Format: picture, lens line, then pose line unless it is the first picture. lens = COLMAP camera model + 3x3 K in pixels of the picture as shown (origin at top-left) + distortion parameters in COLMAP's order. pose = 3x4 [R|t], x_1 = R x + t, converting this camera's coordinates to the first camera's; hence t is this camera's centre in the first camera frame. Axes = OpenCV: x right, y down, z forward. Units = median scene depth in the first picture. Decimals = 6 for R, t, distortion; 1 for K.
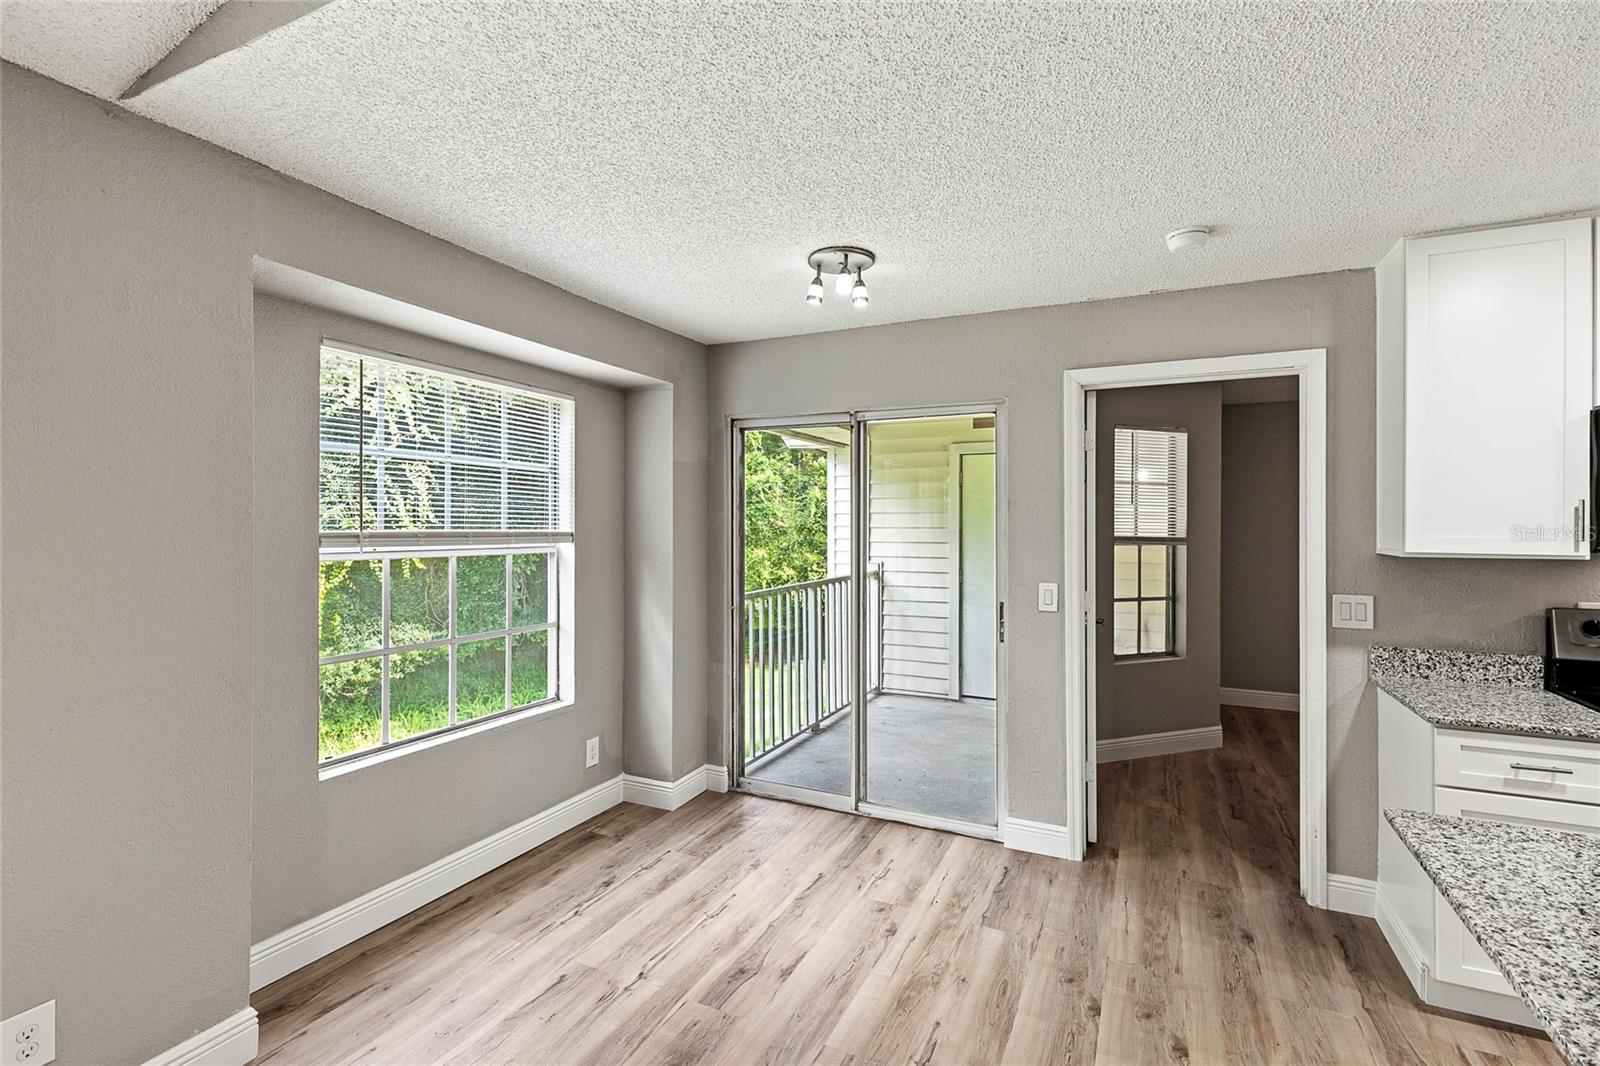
lens RADIAL K [[734.9, 0, 806.7], [0, 734.9, 524.3], [0, 0, 1]] dist [0.006483, 0.000122]
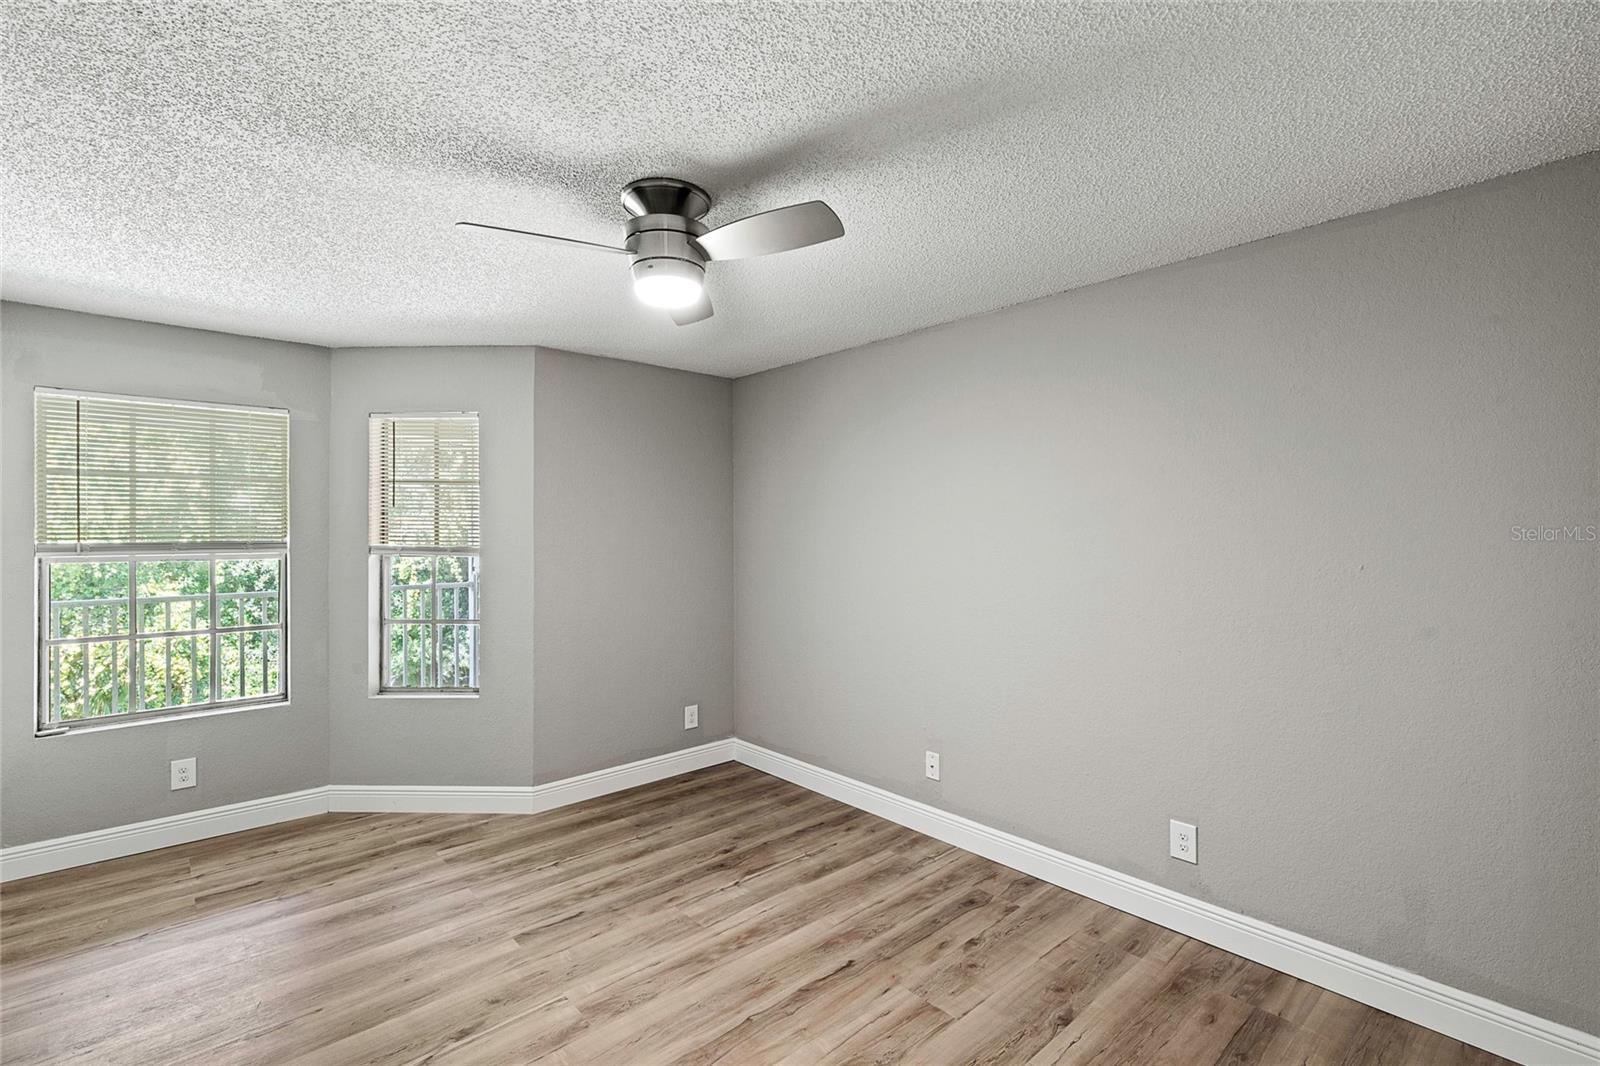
lens RADIAL K [[742.5, 0, 808.0], [0, 742.5, 529.9], [0, 0, 1]] dist [0.001857, 0.000524]
pose [[0.925949, -0.008399, -0.377556, 1.689859], [0.007683, 0.999965, -0.003402, 0.006416], [0.377571, 0.000250, 0.925980, 0.562049]]
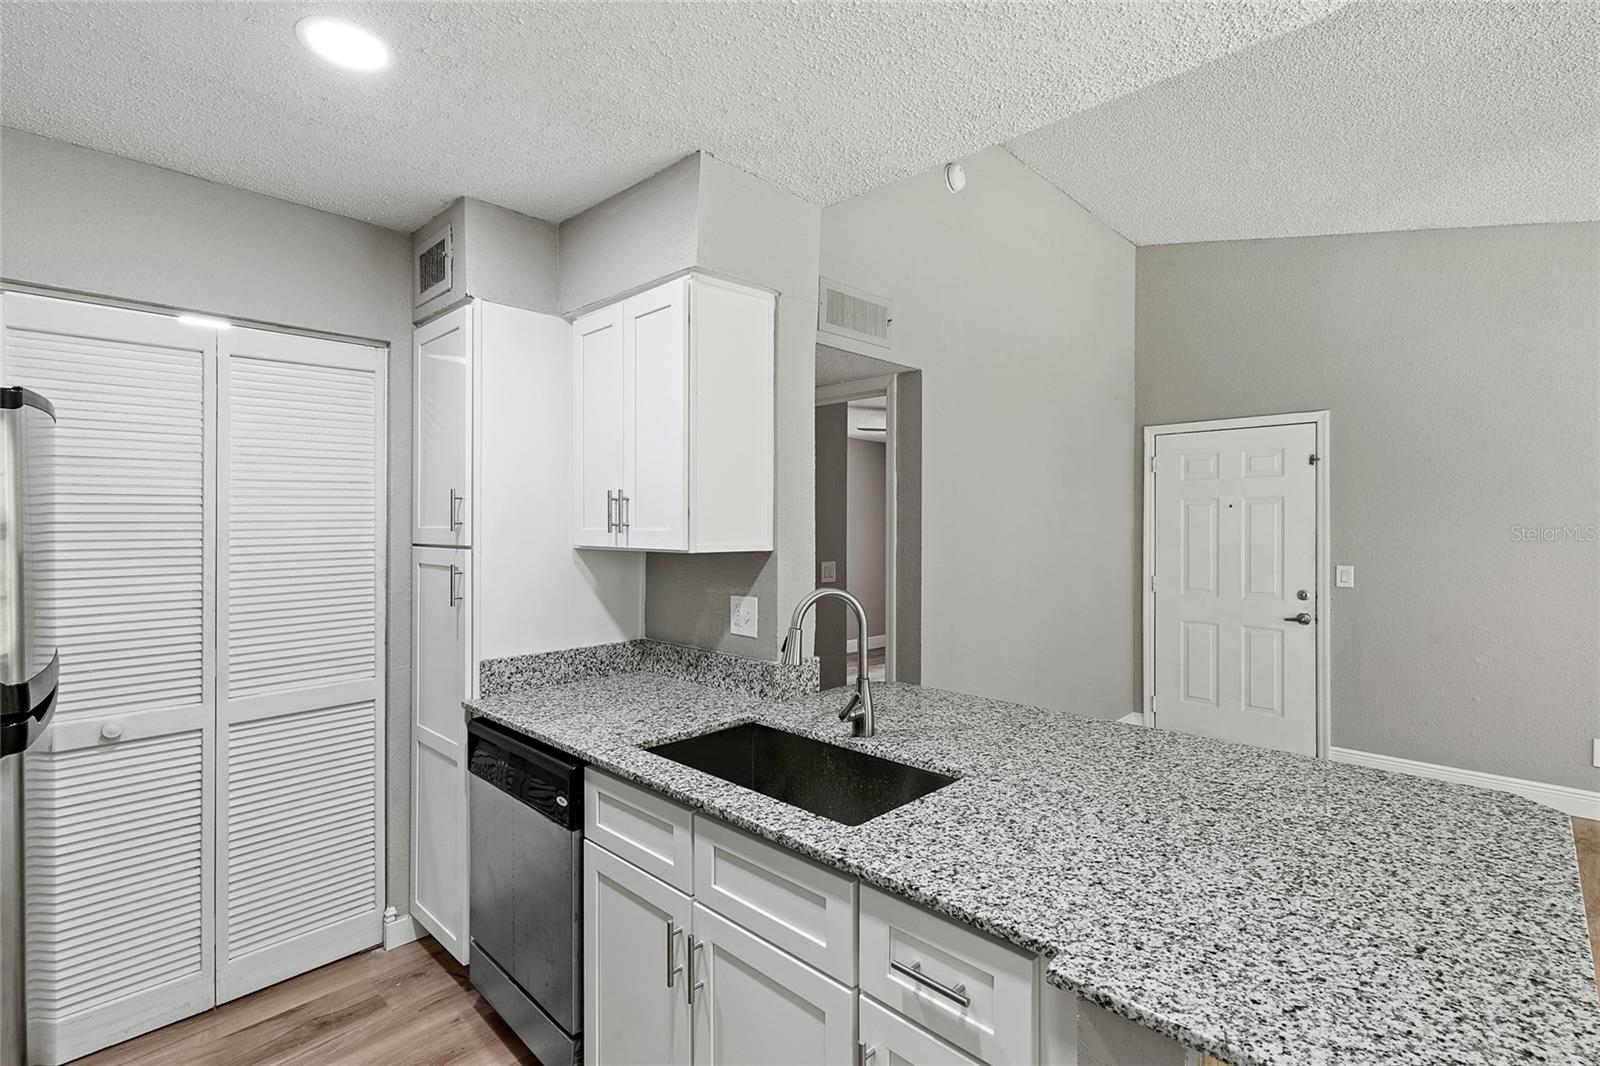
lens RADIAL K [[739.9, 0, 797.7], [0, 739.9, 520.9], [0, 0, 1]] dist [0.003288, -0.000369]
pose [[-0.947725, -0.002908, 0.319076, 0.467025], [-0.004980, 0.999971, -0.005678, 0.008174], [-0.319050, -0.006970, -0.947712, 0.658761]]
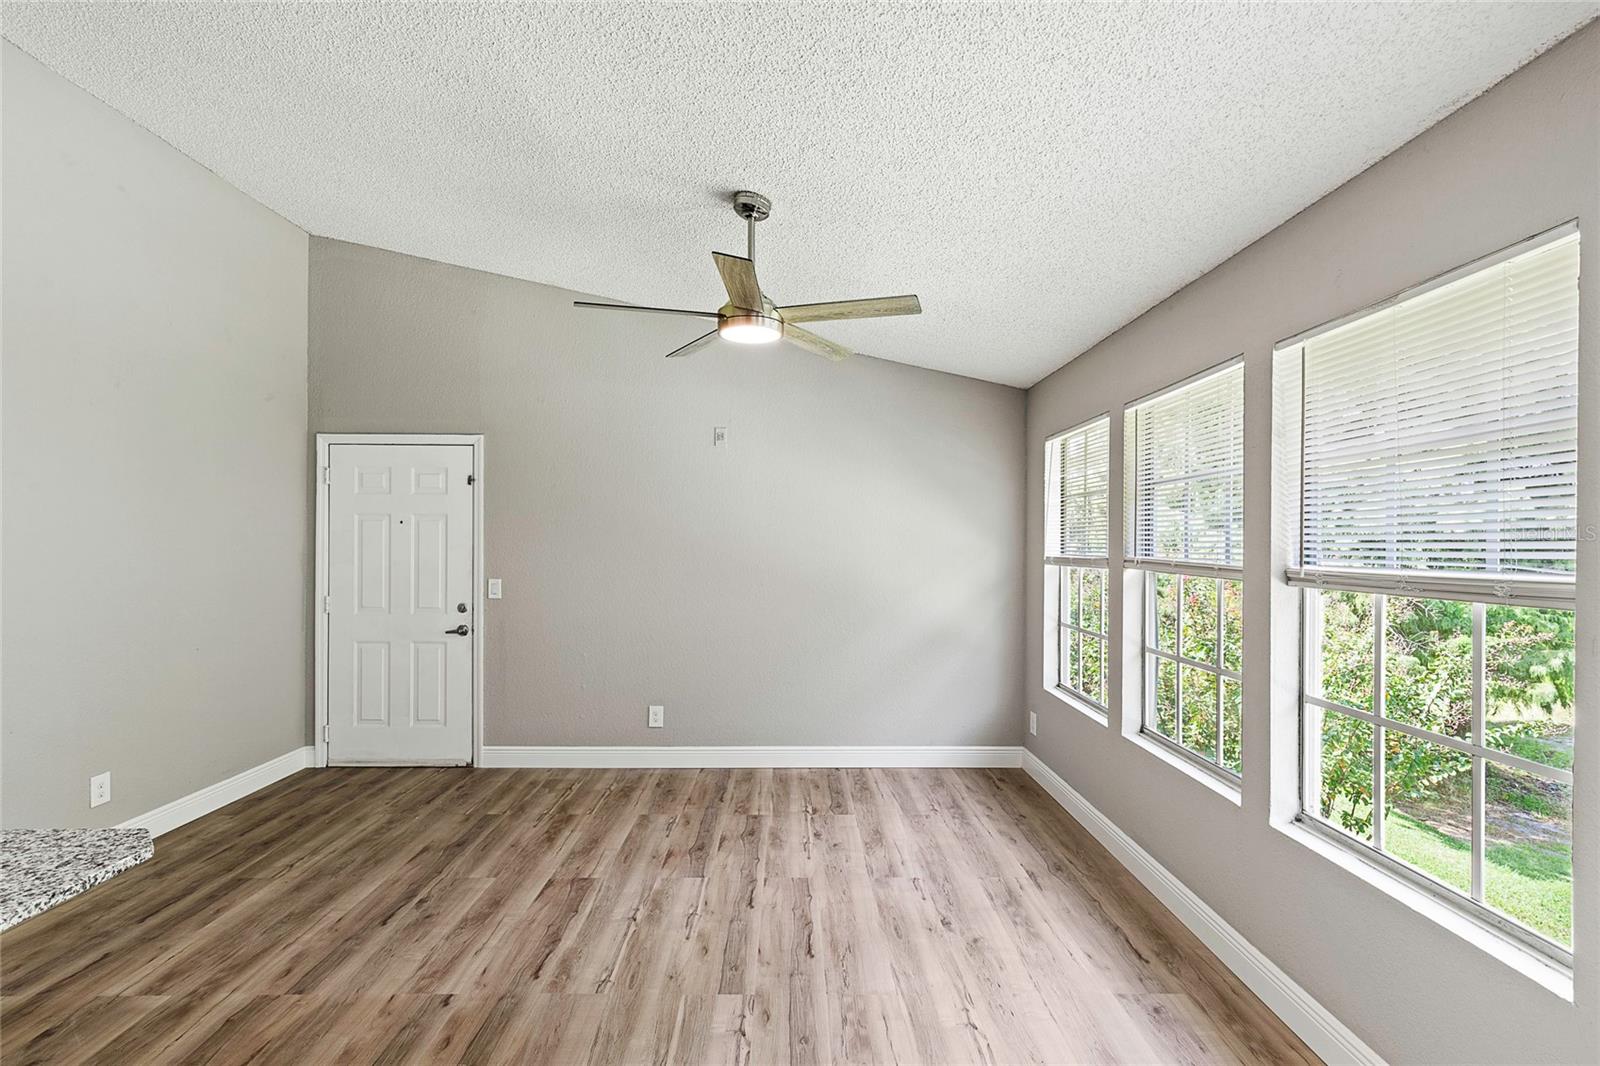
lens RADIAL K [[731.6, 0, 799.7], [0, 731.6, 544.4], [0, 0, 1]] dist [0.006712, -0.000188]
pose [[-0.898377, -0.005329, -0.439194, 0.058004], [-0.006607, 0.999977, 0.001383, 0.002904], [0.439176, 0.004144, -0.898391, 0.634783]]
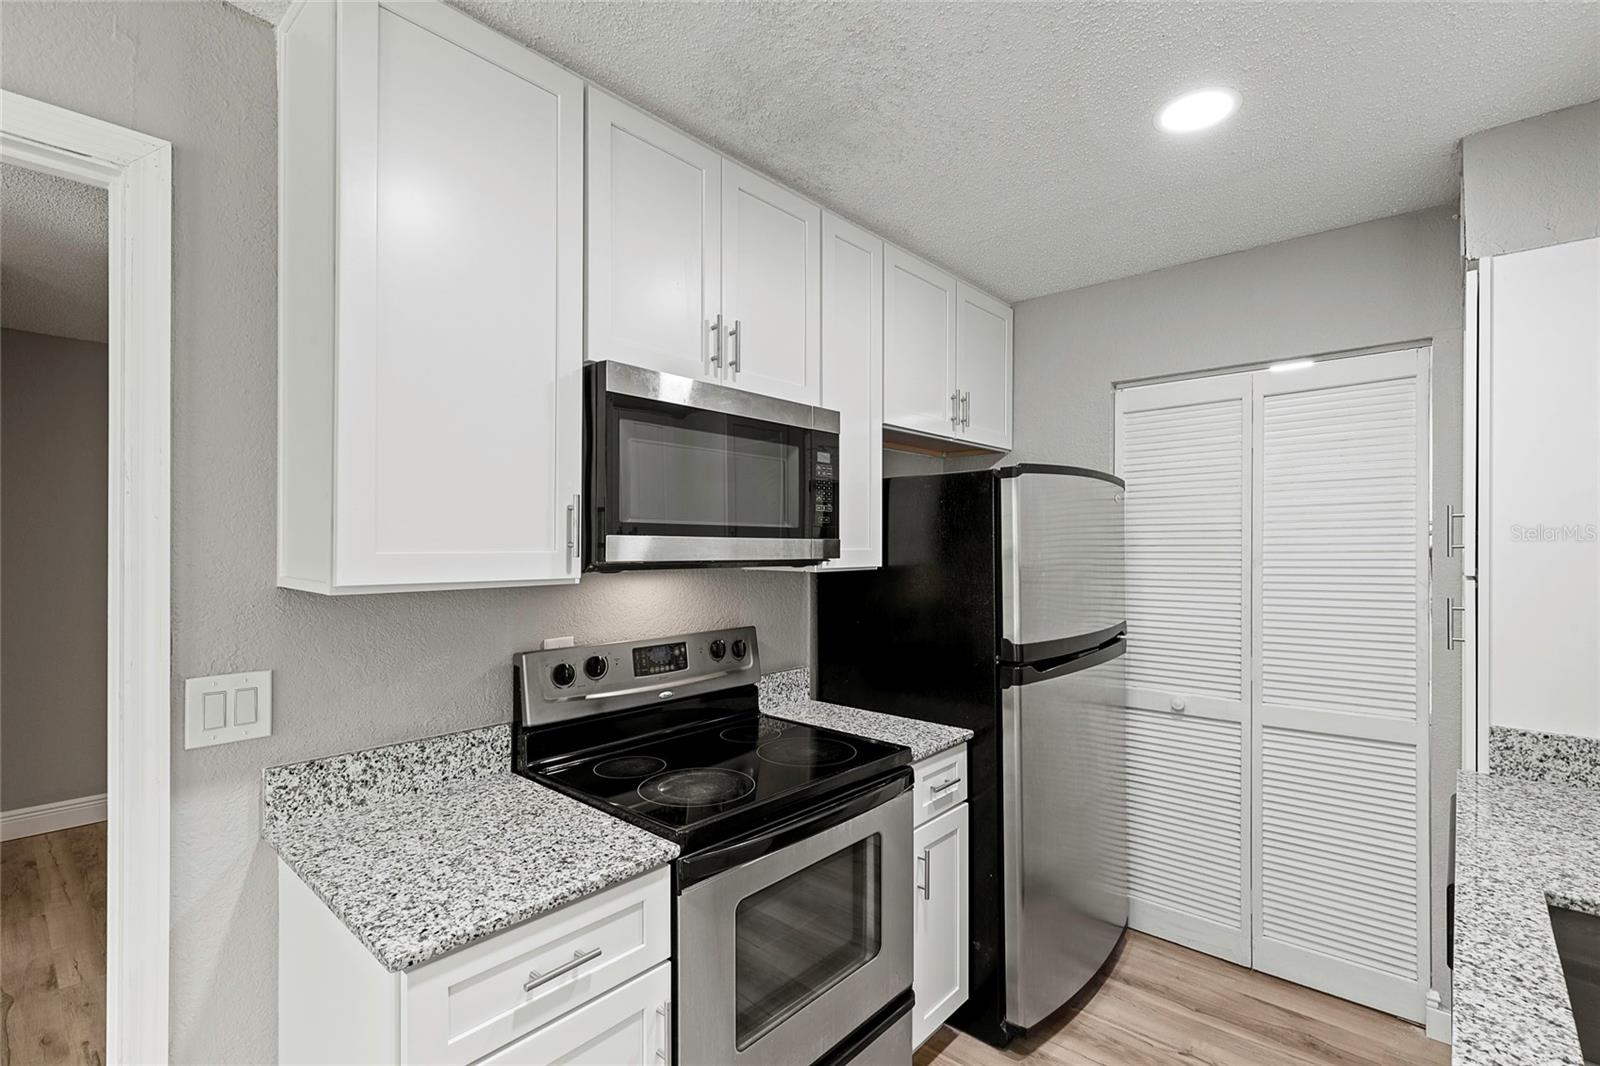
lens RADIAL K [[729.6, 0, 802.8], [0, 729.6, 542.2], [0, 0, 1]] dist [0.002732, 0.000115]
pose [[0.278731, -0.001975, 0.960367, 0.324406], [-0.003865, 0.999987, 0.003178, 0.004409], [-0.960362, -0.004598, 0.278719, 0.426146]]
